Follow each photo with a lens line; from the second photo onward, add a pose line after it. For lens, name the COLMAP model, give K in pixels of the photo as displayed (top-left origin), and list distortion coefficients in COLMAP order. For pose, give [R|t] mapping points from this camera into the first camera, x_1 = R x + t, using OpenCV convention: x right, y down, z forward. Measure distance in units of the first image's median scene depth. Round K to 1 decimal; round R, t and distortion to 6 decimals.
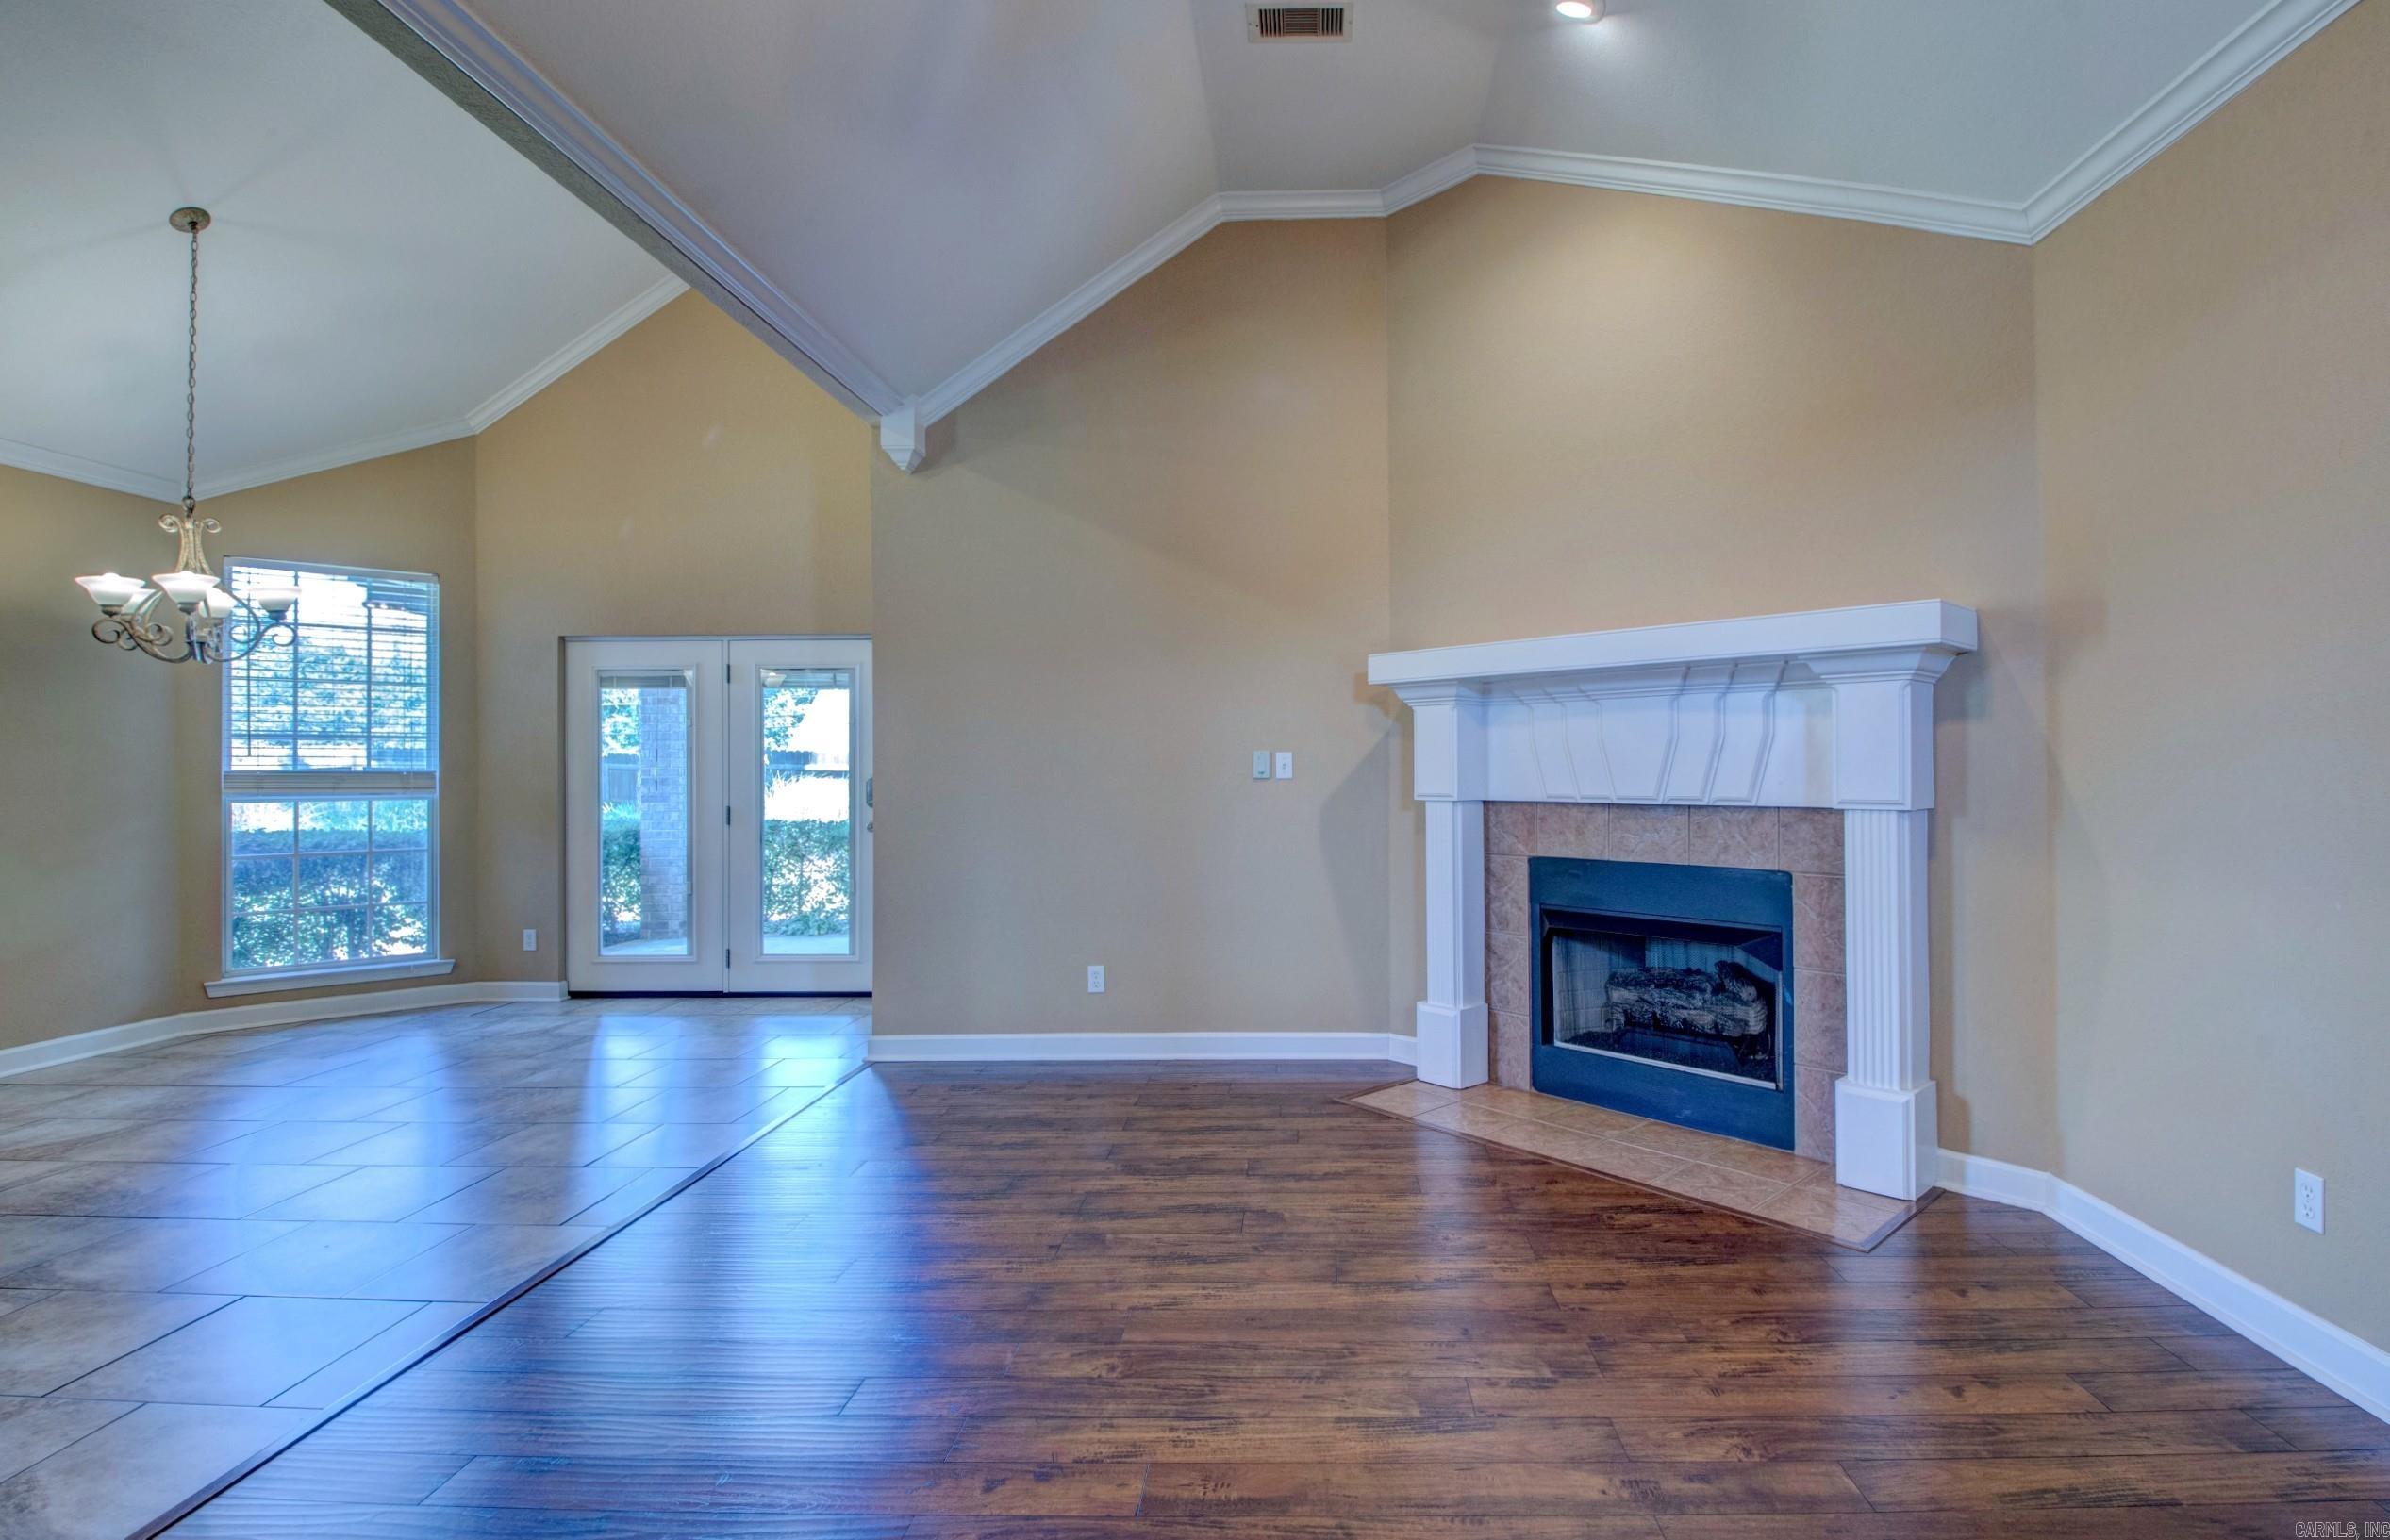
lens RADIAL K [[1177.8, 0, 1265.4], [0, 1177.8, 751.0], [0, 0, 1]] dist [-0.009946, -0.003748]
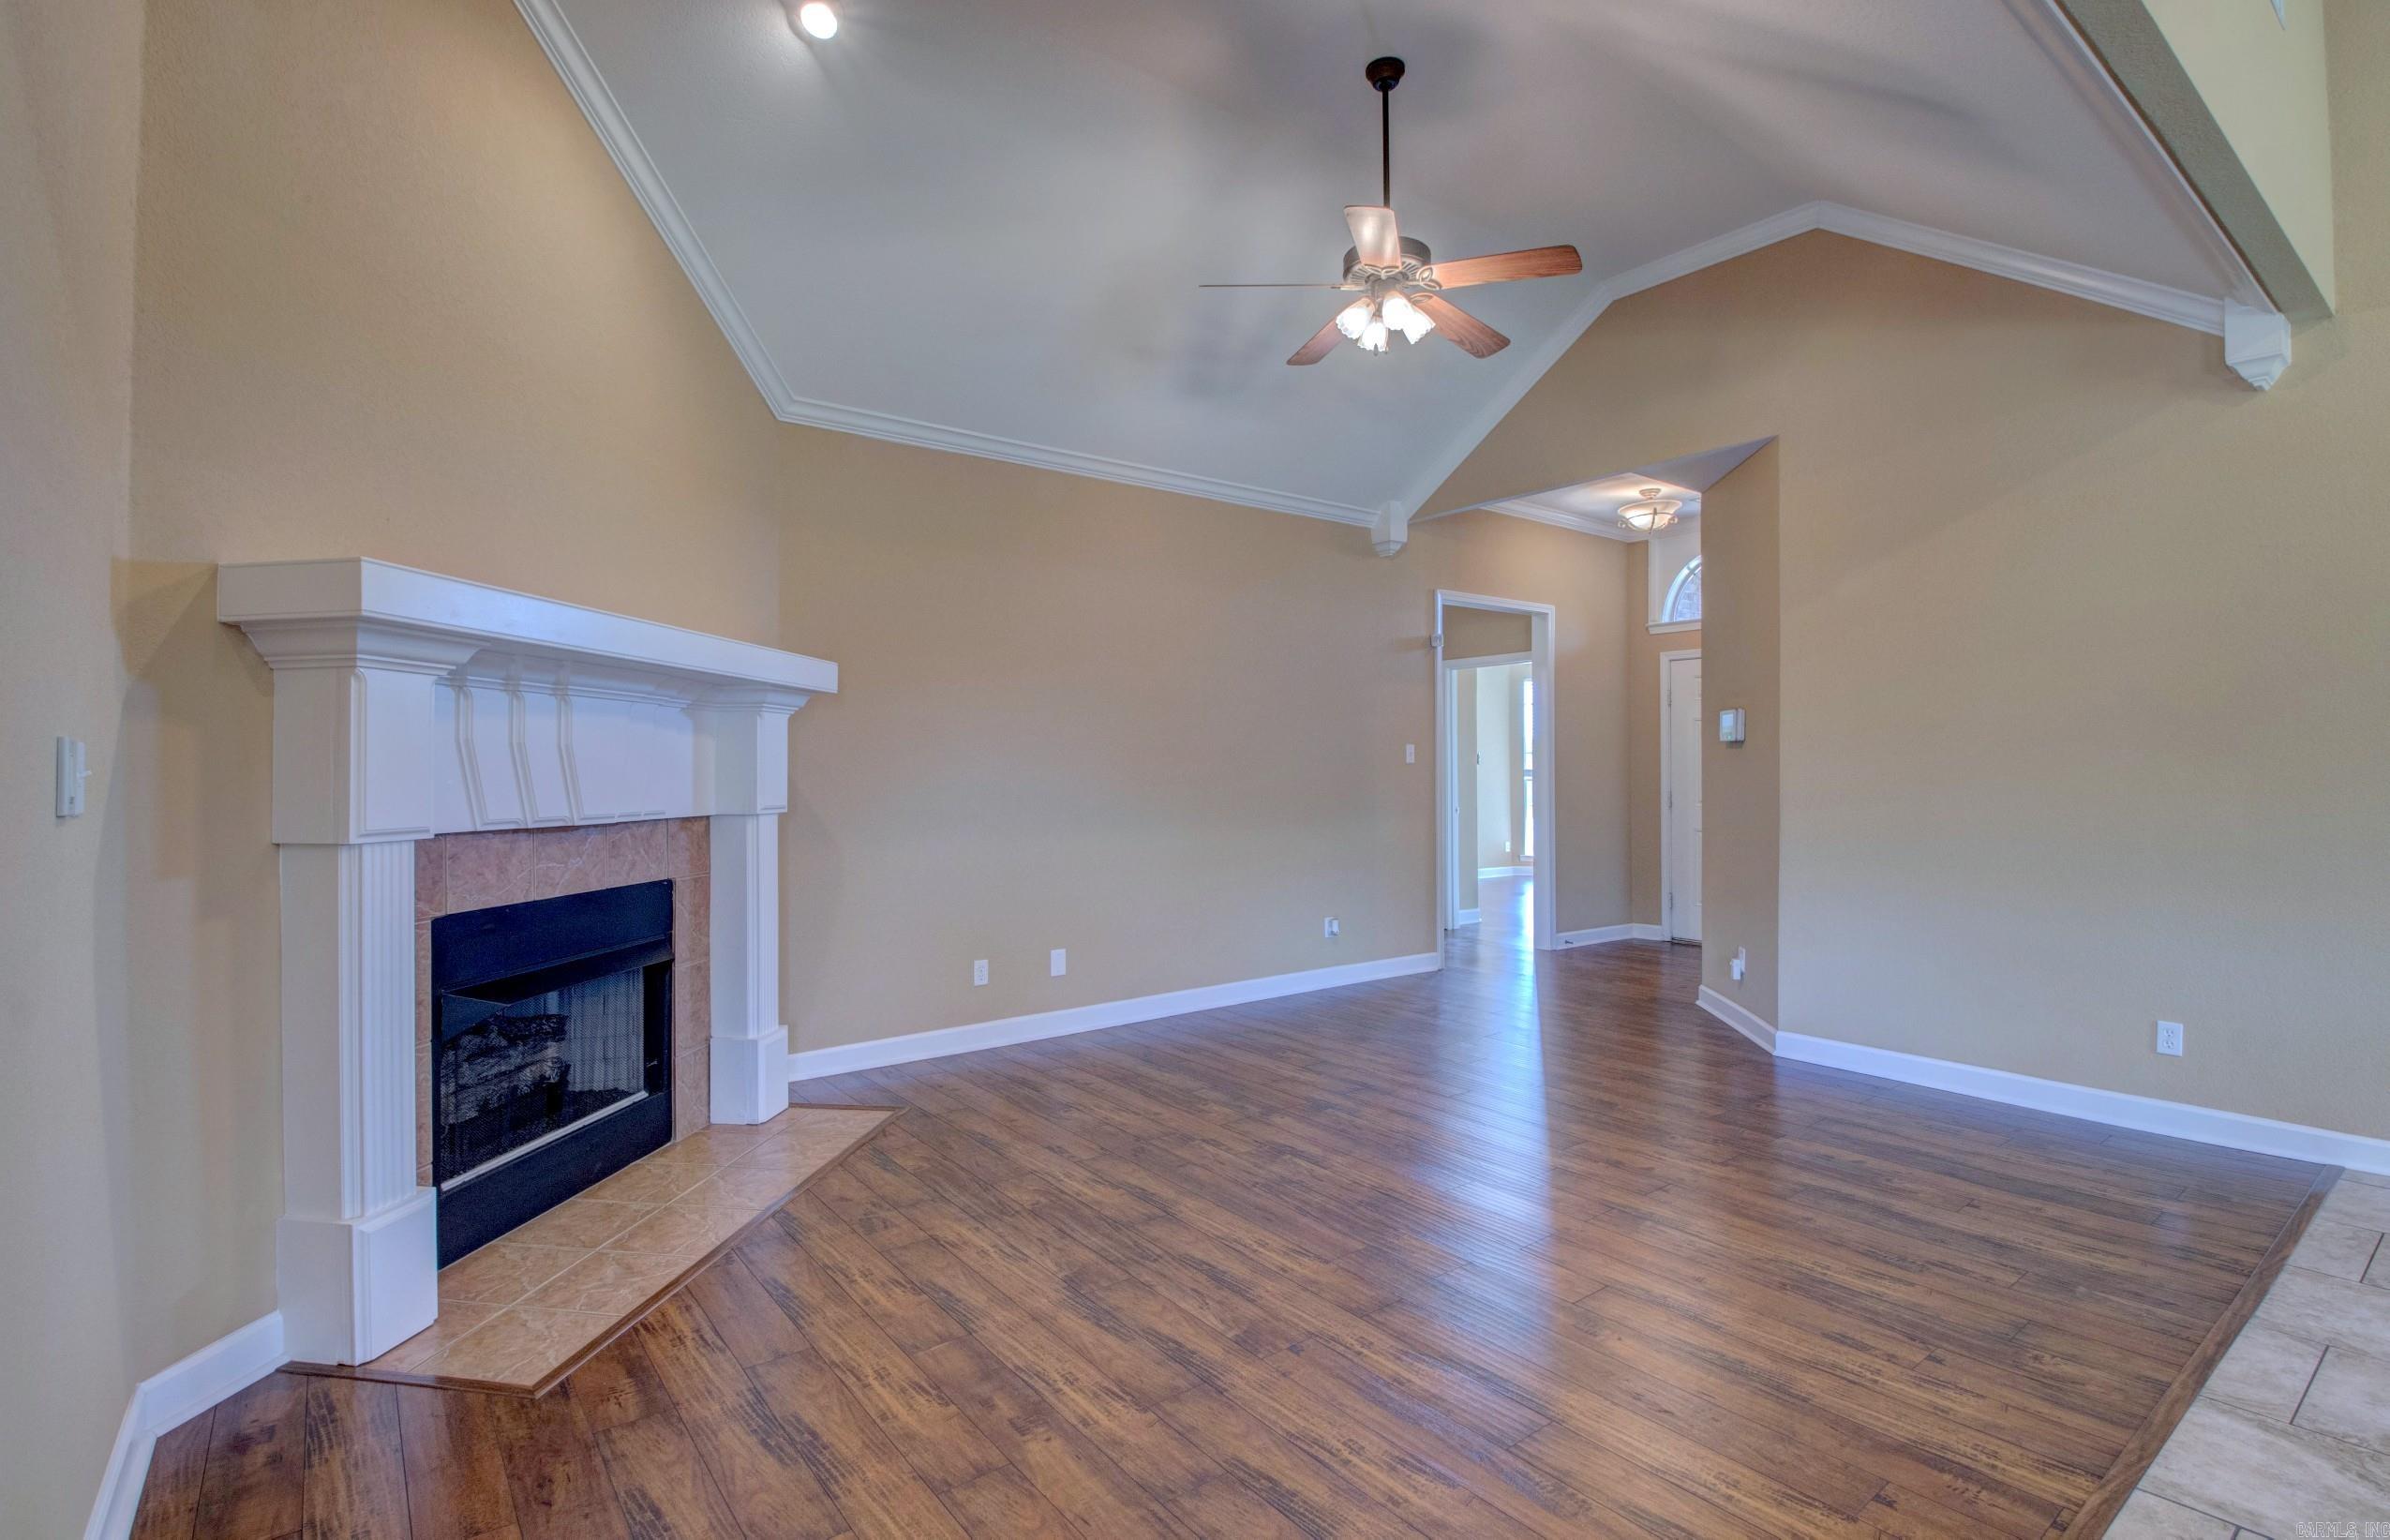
lens RADIAL K [[1111.1, 0, 1160.0], [0, 1111.1, 770.2], [0, 0, 1]] dist [0.002956, -0.016967]
pose [[-0.619290, 0.000772, 0.785162, -0.504322], [-0.003528, 0.999987, -0.003766, 0.007854], [-0.785154, -0.005102, -0.619279, 1.064902]]
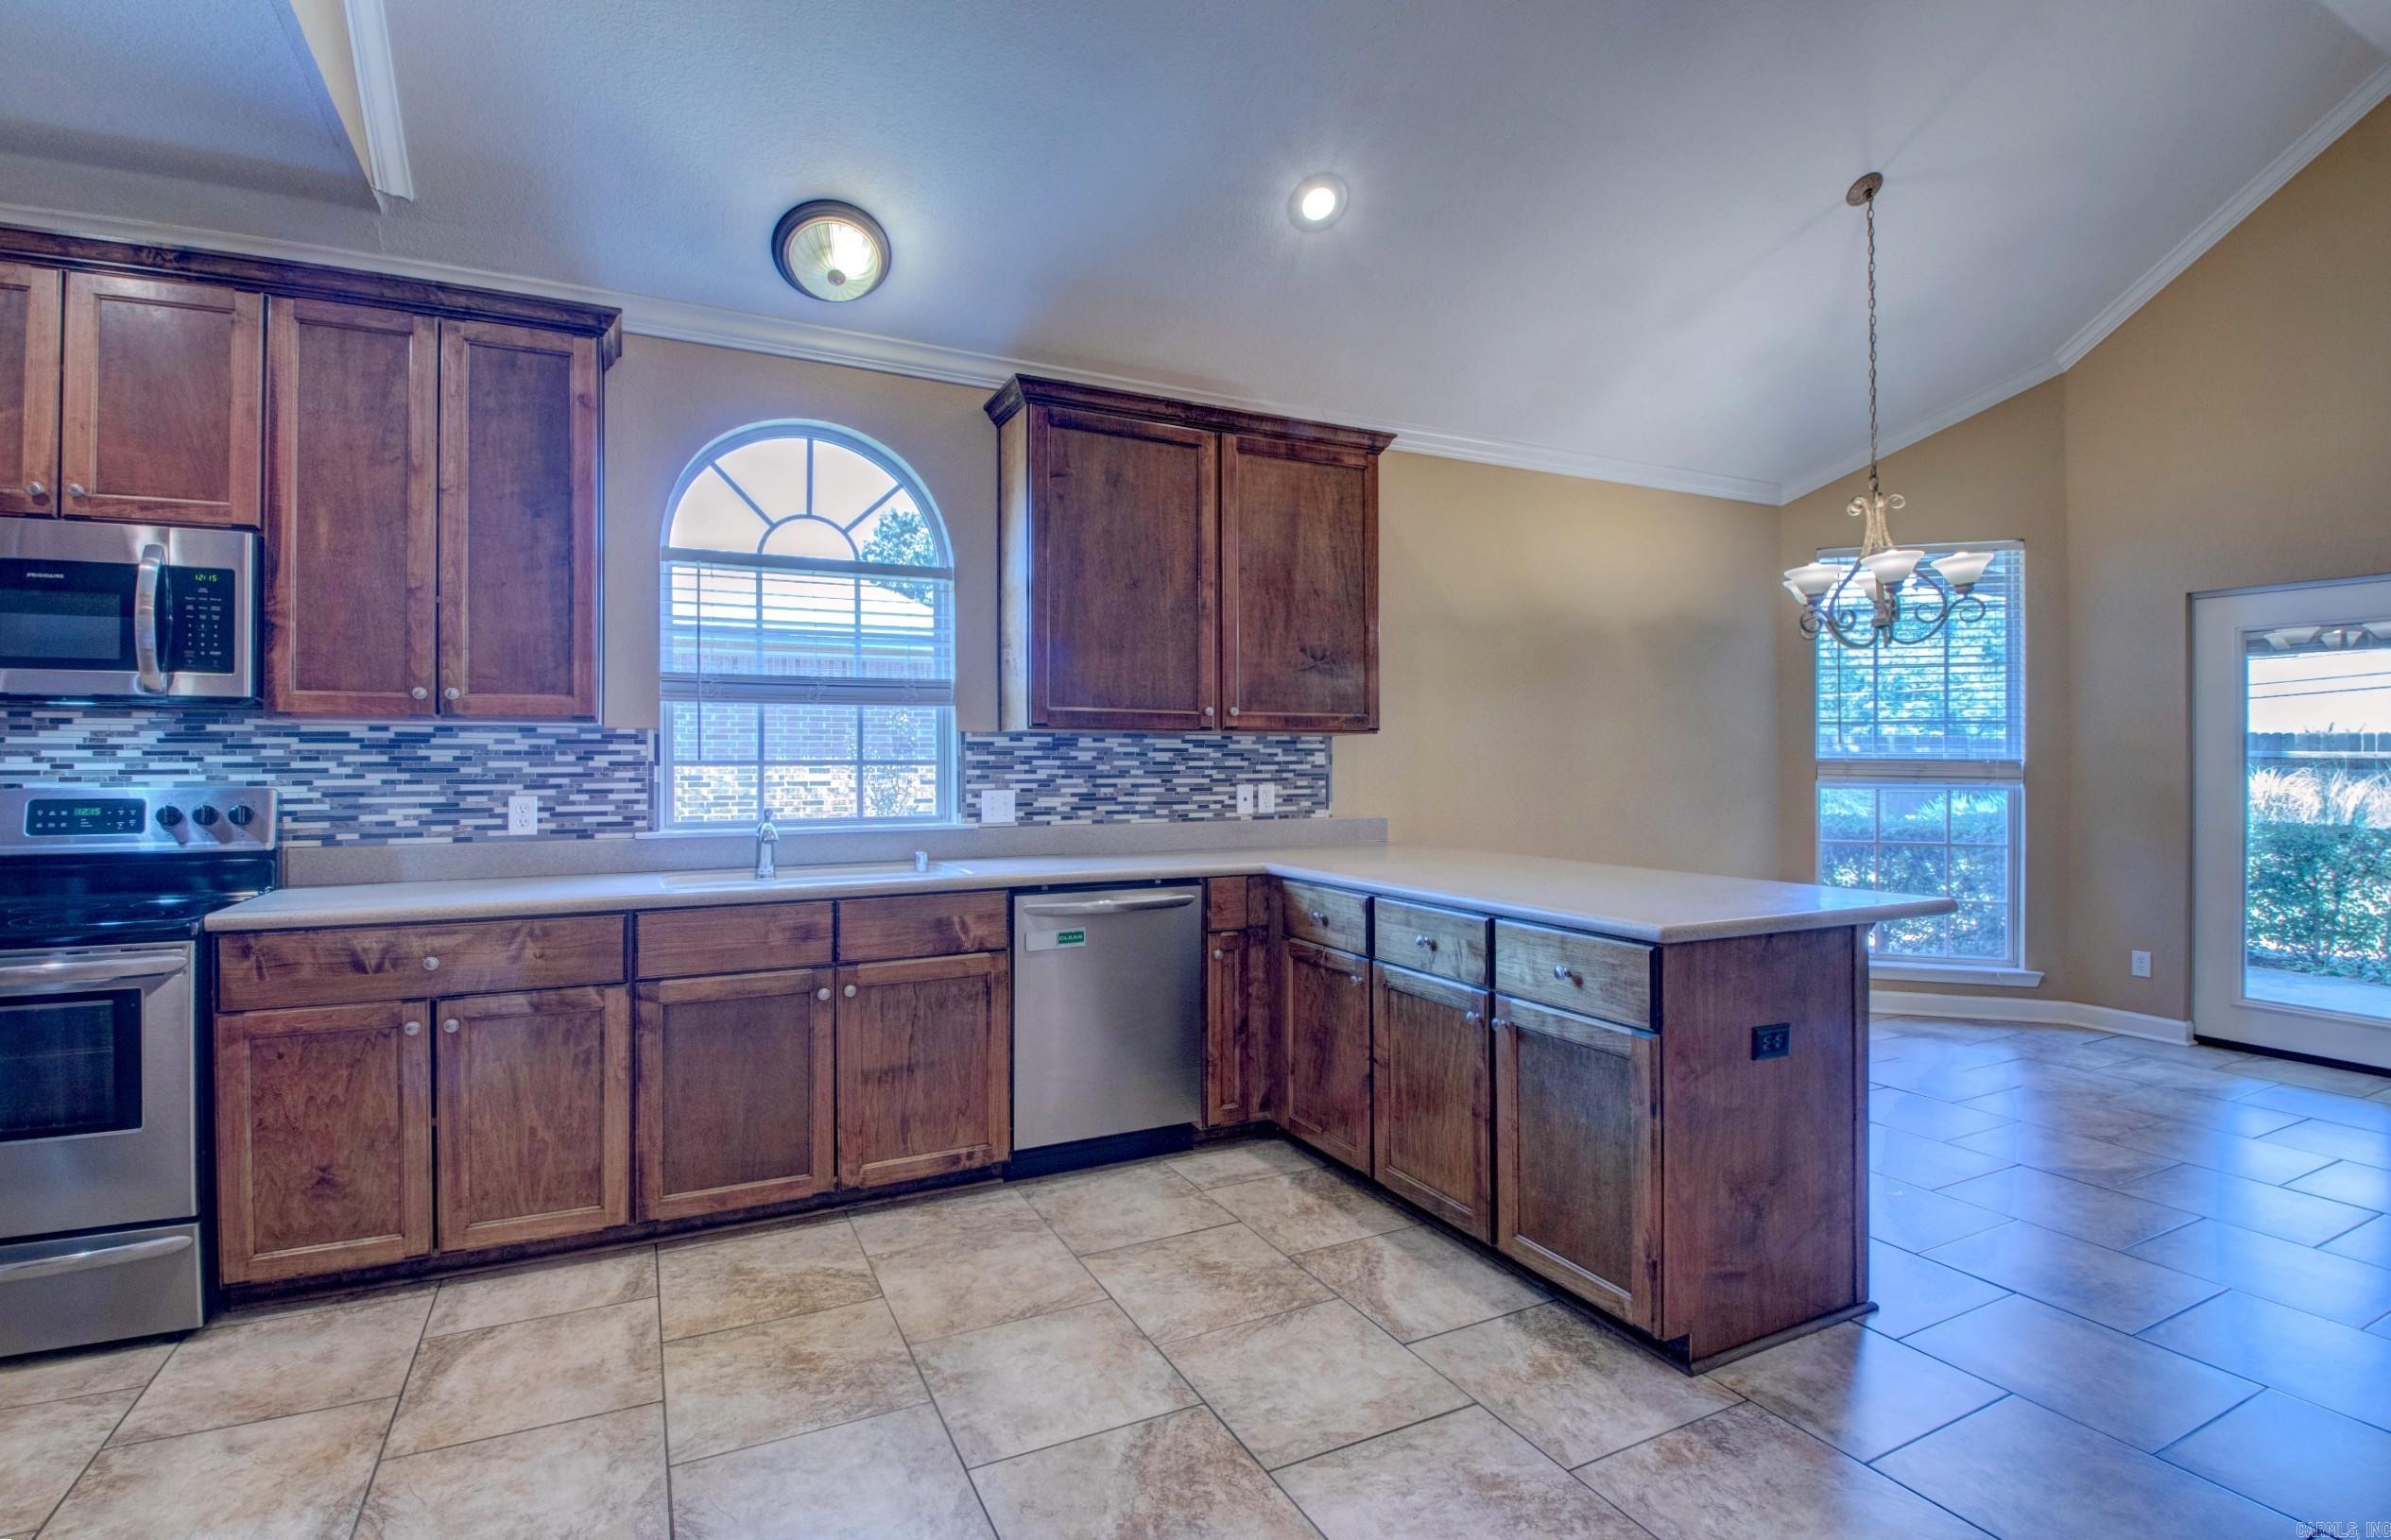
lens RADIAL K [[1111.3, 0, 1223.2], [0, 1111.3, 759.4], [0, 0, 1]] dist [0.002956, -0.016967]
pose [[0.485030, 0.008198, -0.874459, -0.377306], [0.008410, 0.999866, 0.014038, -0.000022], [0.874457, -0.014163, 0.484896, 0.077097]]
